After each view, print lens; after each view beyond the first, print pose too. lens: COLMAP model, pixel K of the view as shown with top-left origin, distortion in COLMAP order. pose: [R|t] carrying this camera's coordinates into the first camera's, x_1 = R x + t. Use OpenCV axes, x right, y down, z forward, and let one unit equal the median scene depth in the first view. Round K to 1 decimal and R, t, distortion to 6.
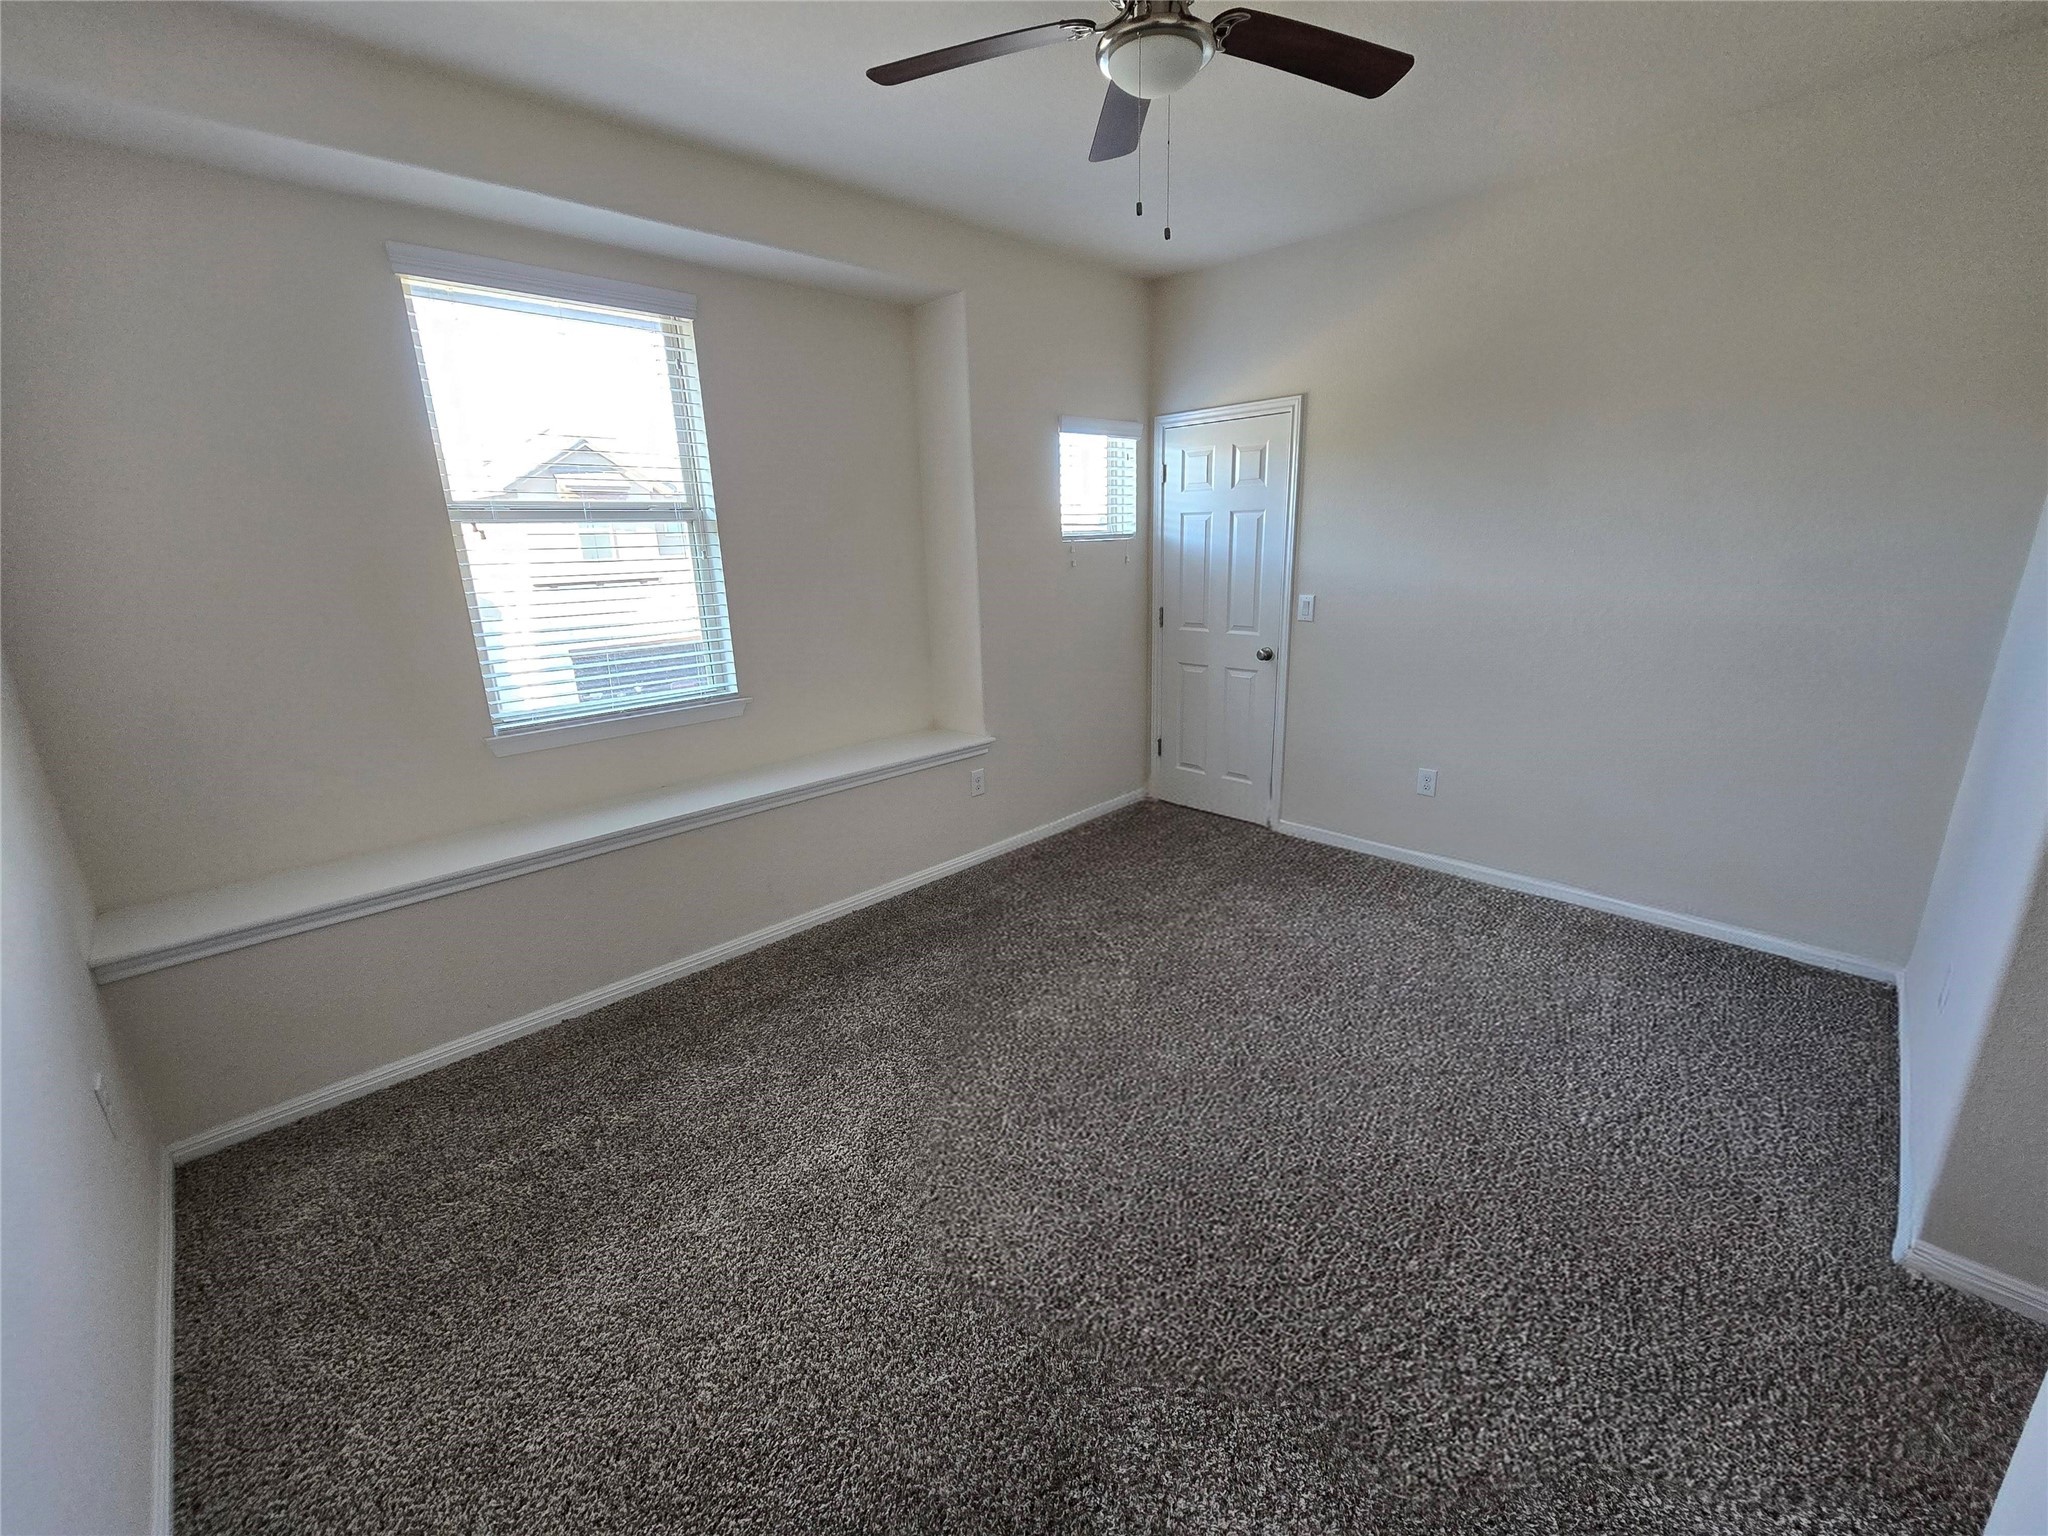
lens RADIAL K [[828.5, 0, 1038.8], [0, 828.5, 772.3], [0, 0, 1]] dist [-0.001539, -0.000399]
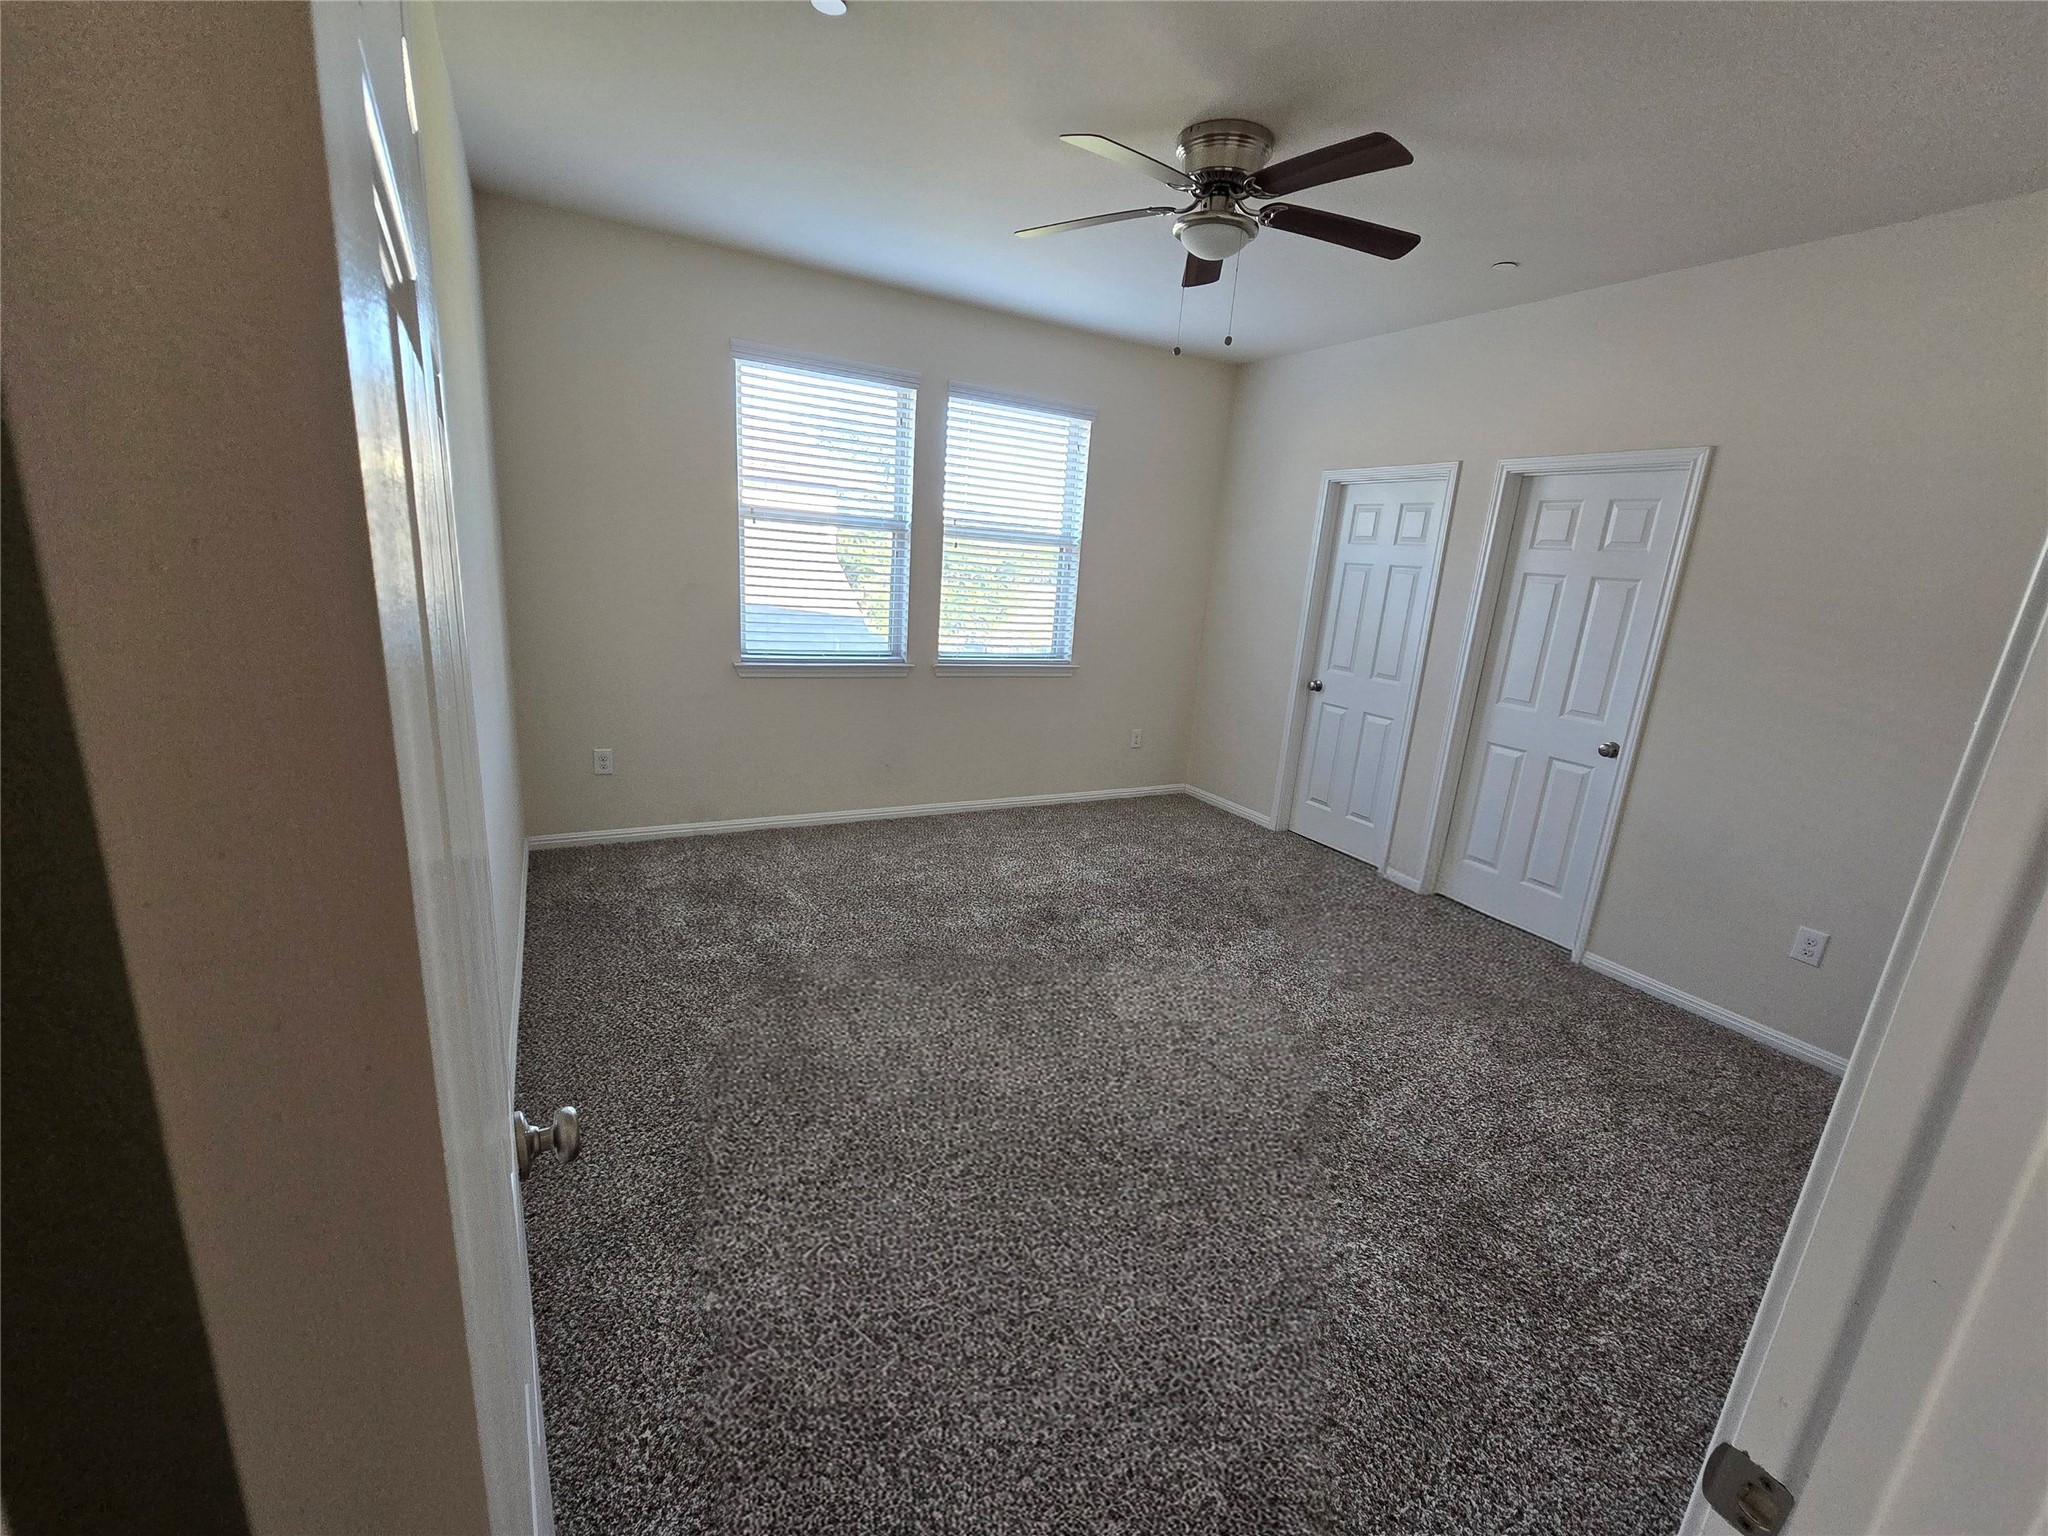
lens RADIAL K [[828.5, 0, 1038.8], [0, 828.5, 772.3], [0, 0, 1]] dist [-0.001539, -0.000399]
pose [[0.949790, 0.168874, -0.263401, 0.287016], [-0.177141, 0.984155, -0.007779, 0.069875], [0.257914, 0.054047, 0.964655, -0.292460]]
